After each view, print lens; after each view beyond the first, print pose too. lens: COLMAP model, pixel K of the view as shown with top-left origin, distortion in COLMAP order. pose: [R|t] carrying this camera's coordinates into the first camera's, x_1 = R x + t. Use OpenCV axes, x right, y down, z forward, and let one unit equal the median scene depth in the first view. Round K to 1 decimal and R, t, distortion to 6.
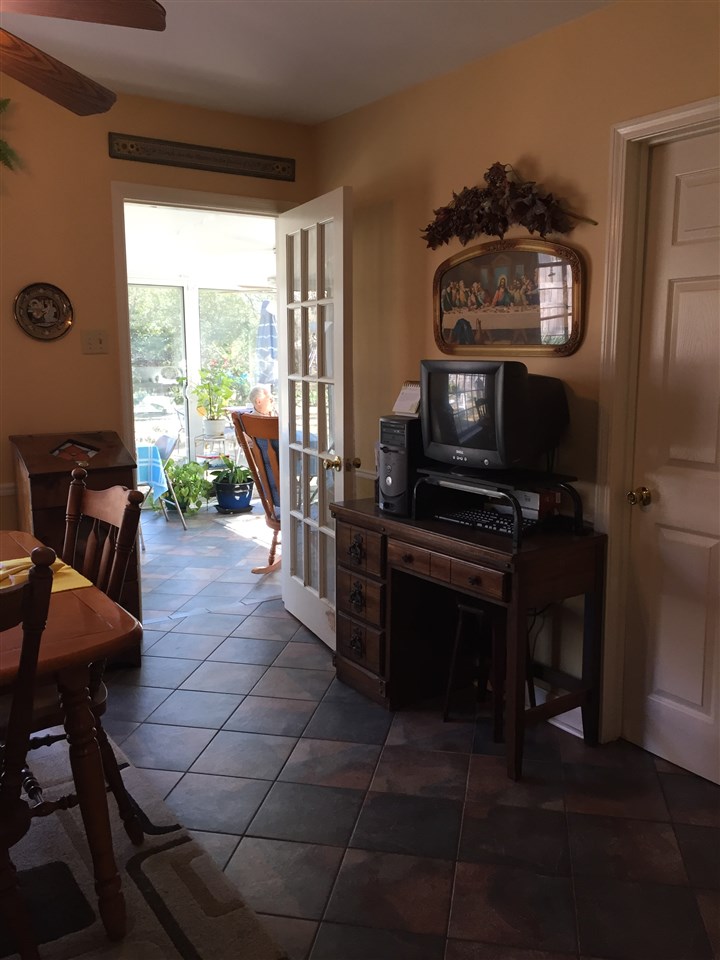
lens RADIAL K [[823.2, 0, 358.3], [0, 823.2, 480.2], [0, 0, 1]] dist [0.080251, -0.111598]
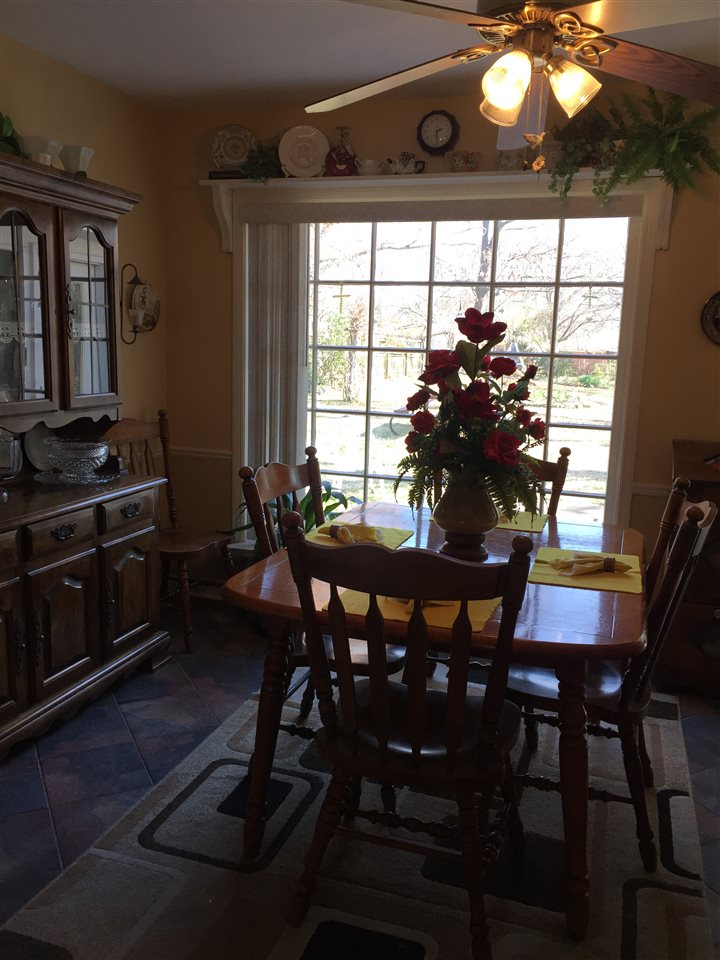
lens RADIAL K [[823.2, 0, 358.9], [0, 823.2, 477.5], [0, 0, 1]] dist [0.080251, -0.111598]
pose [[0.612057, 0.150975, -0.776268, 0.211781], [-0.159340, 0.985019, 0.065941, -0.020049], [0.774595, 0.083331, 0.626944, 0.102045]]
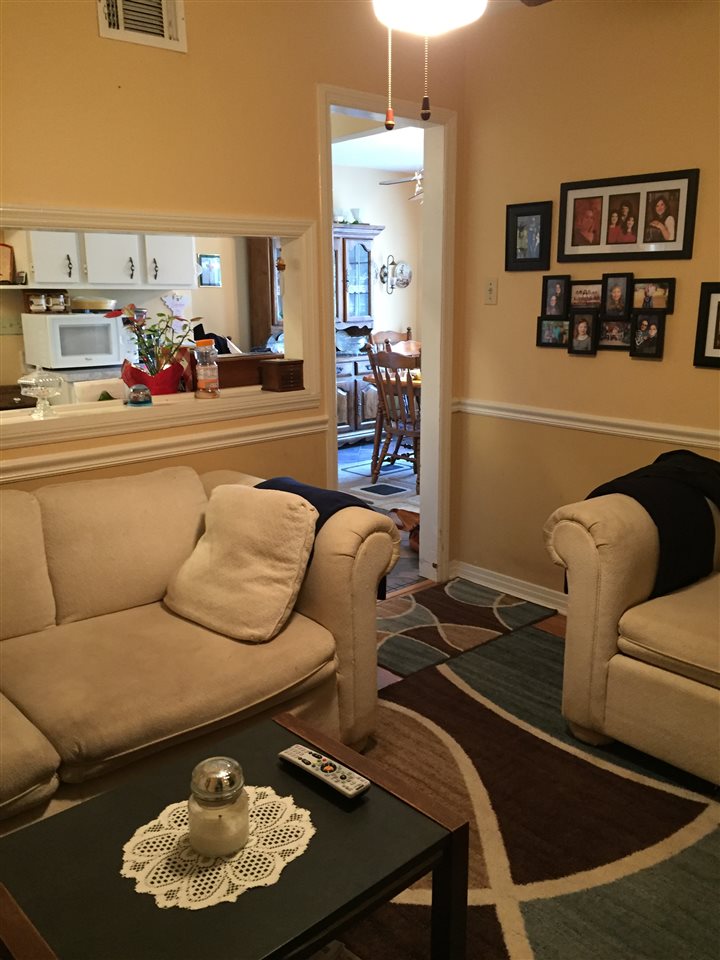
lens RADIAL K [[823.2, 0, 360.5], [0, 823.2, 482.6], [0, 0, 1]] dist [0.080251, -0.111598]
pose [[0.143579, 0.226992, -0.963255, 1.884792], [-0.155181, 0.966463, 0.204617, -0.026296], [0.977397, 0.120100, 0.173989, 0.135590]]
